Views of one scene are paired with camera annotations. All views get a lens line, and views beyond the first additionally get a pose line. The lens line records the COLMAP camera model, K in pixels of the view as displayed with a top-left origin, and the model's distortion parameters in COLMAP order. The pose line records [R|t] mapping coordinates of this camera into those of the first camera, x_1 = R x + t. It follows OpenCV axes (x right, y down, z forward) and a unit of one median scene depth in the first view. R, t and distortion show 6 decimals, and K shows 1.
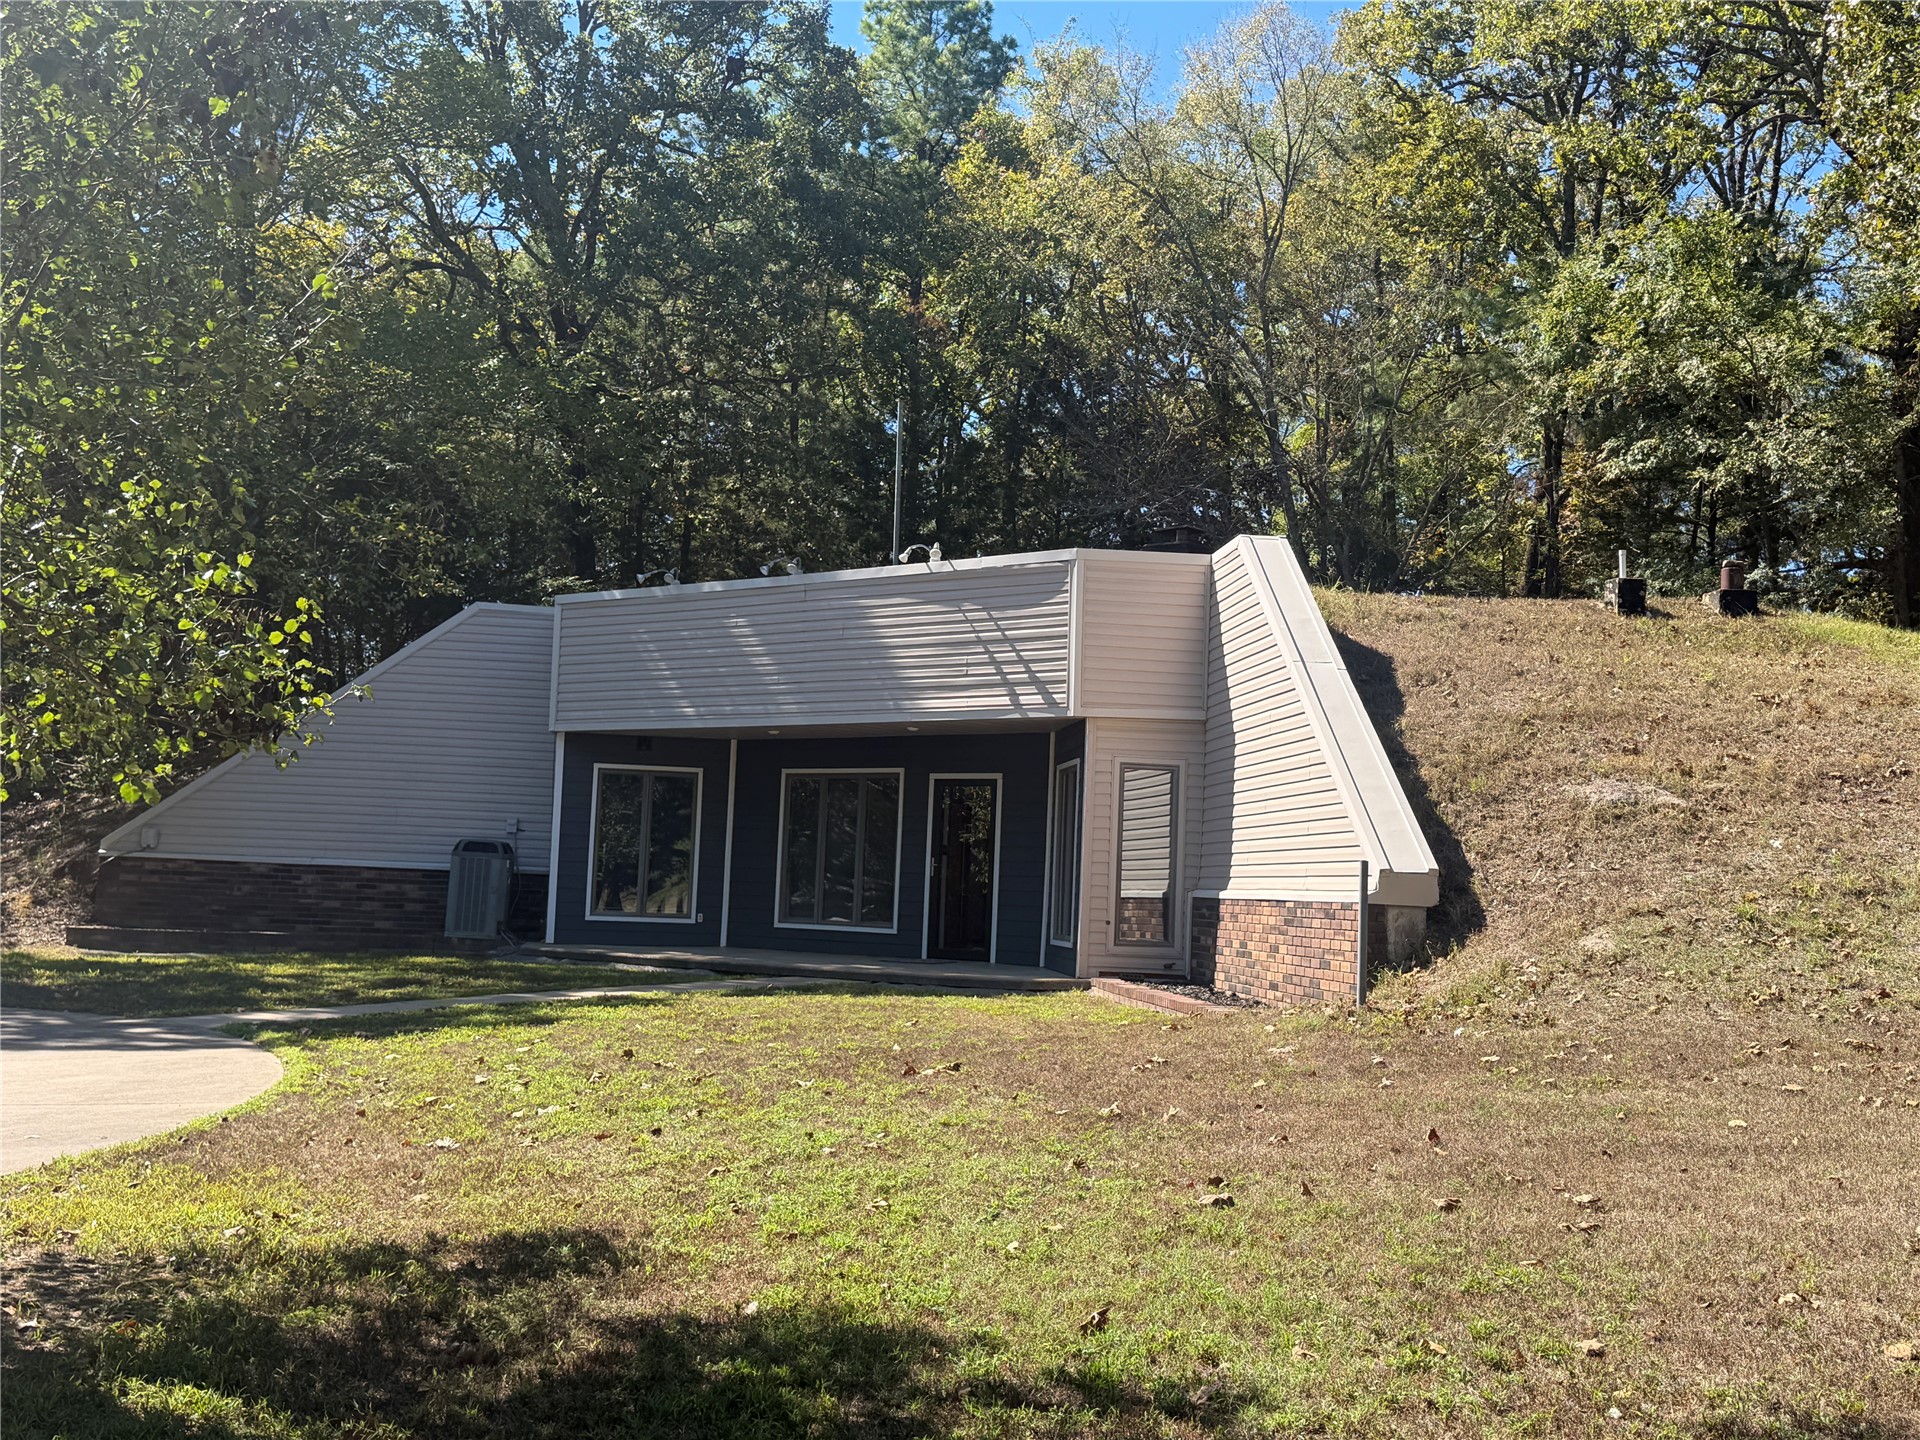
lens RADIAL K [[2043.4, 0, 961.1], [0, 2043.4, 727.7], [0, 0, 1]] dist [0.089428, 0.000000]
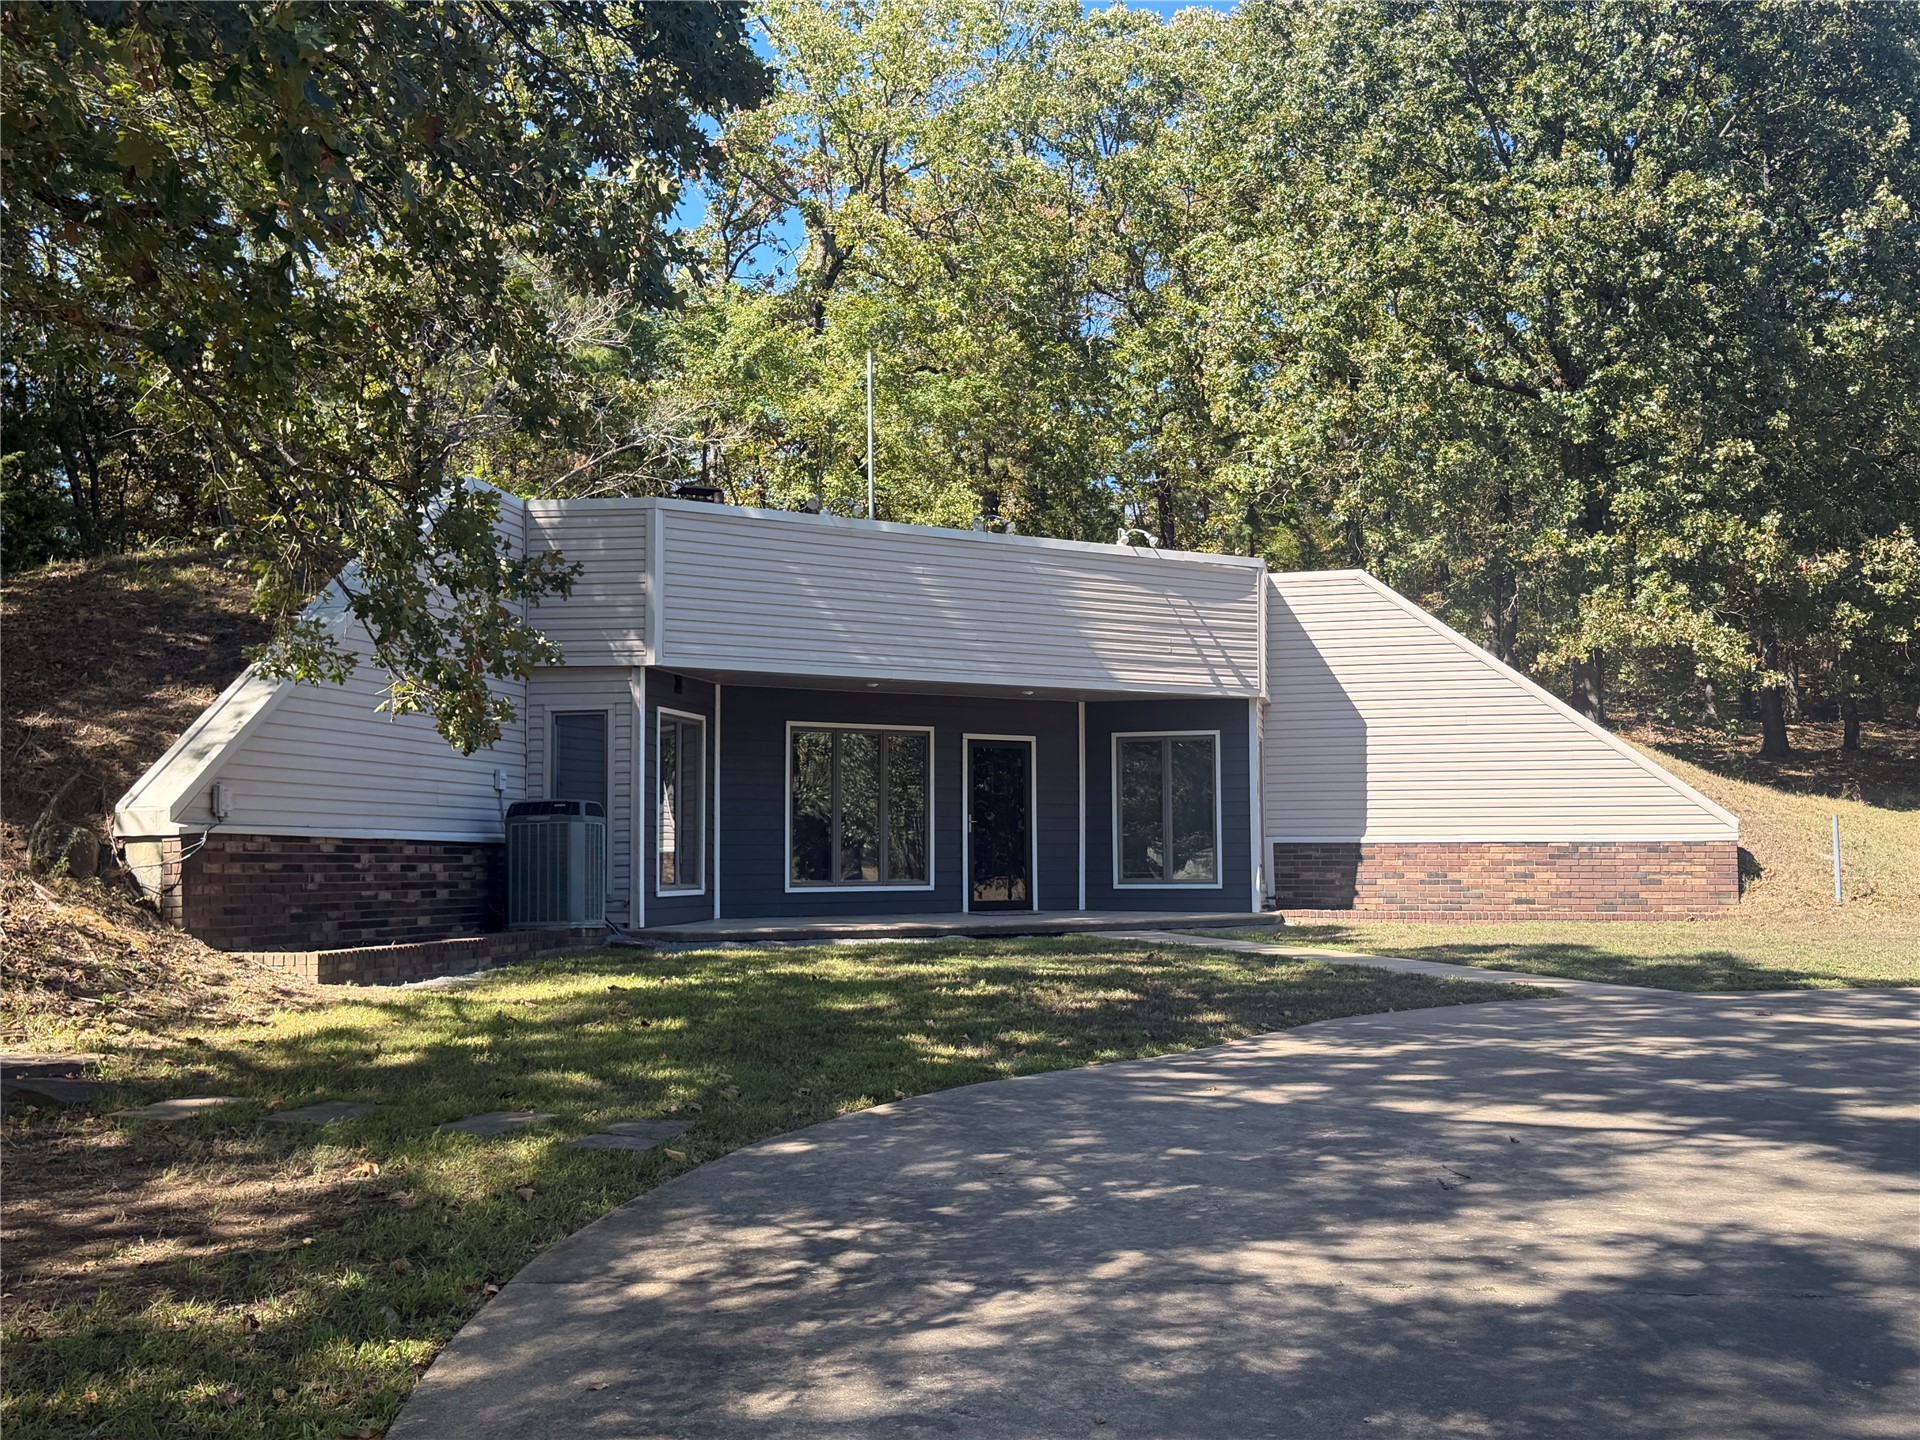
lens RADIAL K [[1936.2, 0, 969.0], [0, 1936.2, 715.4], [0, 0, 1]] dist [0.050797, 0.000000]
pose [[0.338356, 0.029520, 0.940555, -0.961732], [-0.058498, 0.998235, -0.010287, 0.023993], [-0.939198, -0.051540, 0.339485, 0.683434]]
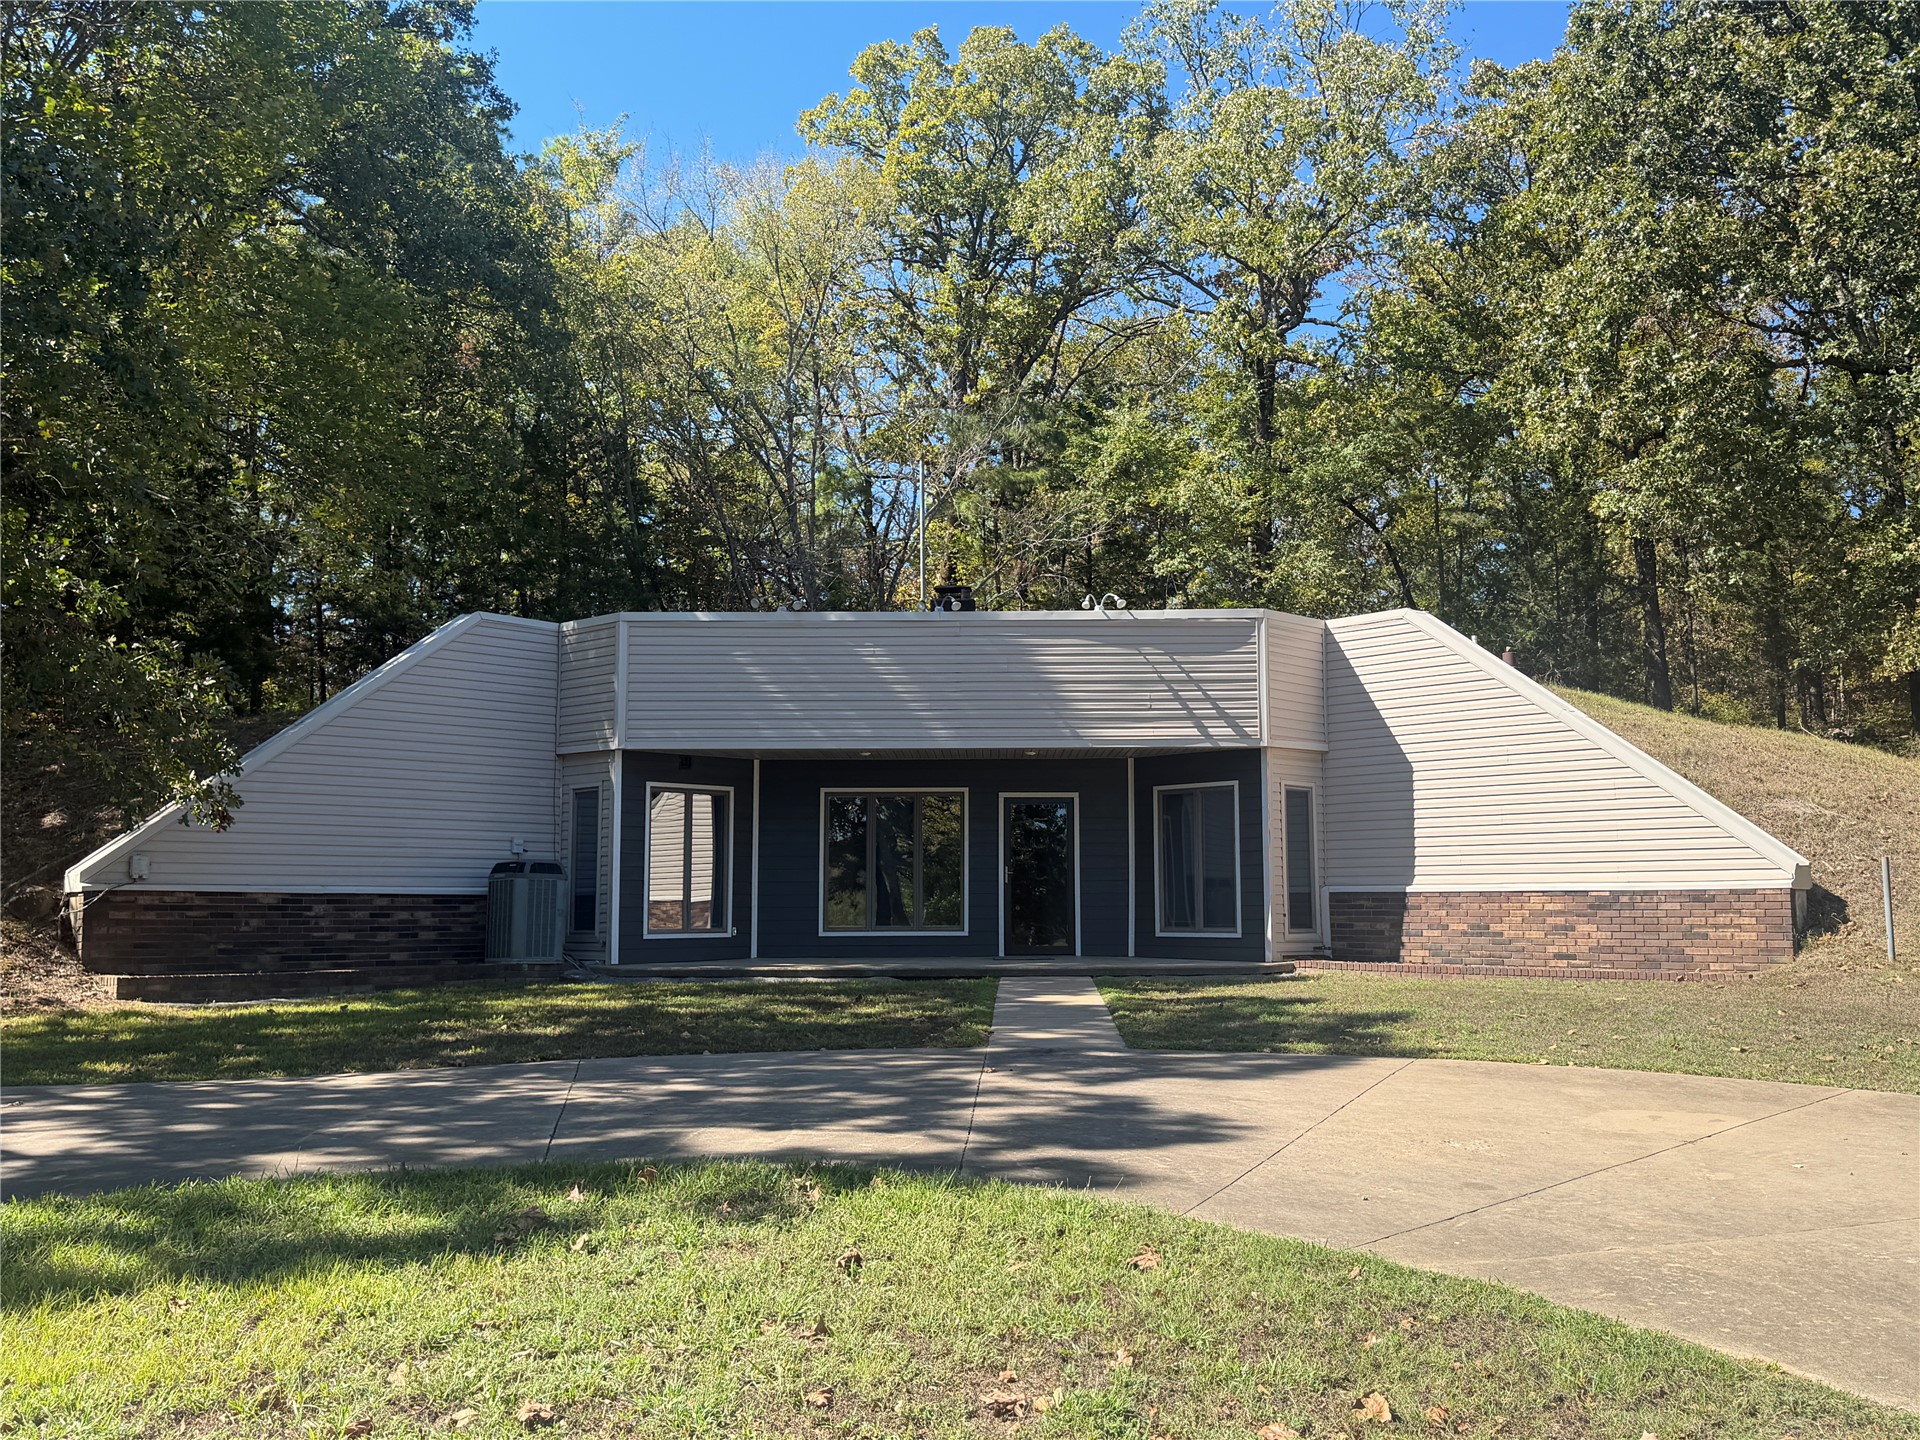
lens RADIAL K [[1709.6, 0, 953.5], [0, 1709.6, 715.2], [0, 0, 1]] dist [0.055451, -0.043995]
pose [[0.795593, 0.027436, 0.605210, -0.627506], [-0.015407, 0.999567, -0.025061, 0.003758], [-0.605636, 0.010614, 0.795671, 0.266941]]
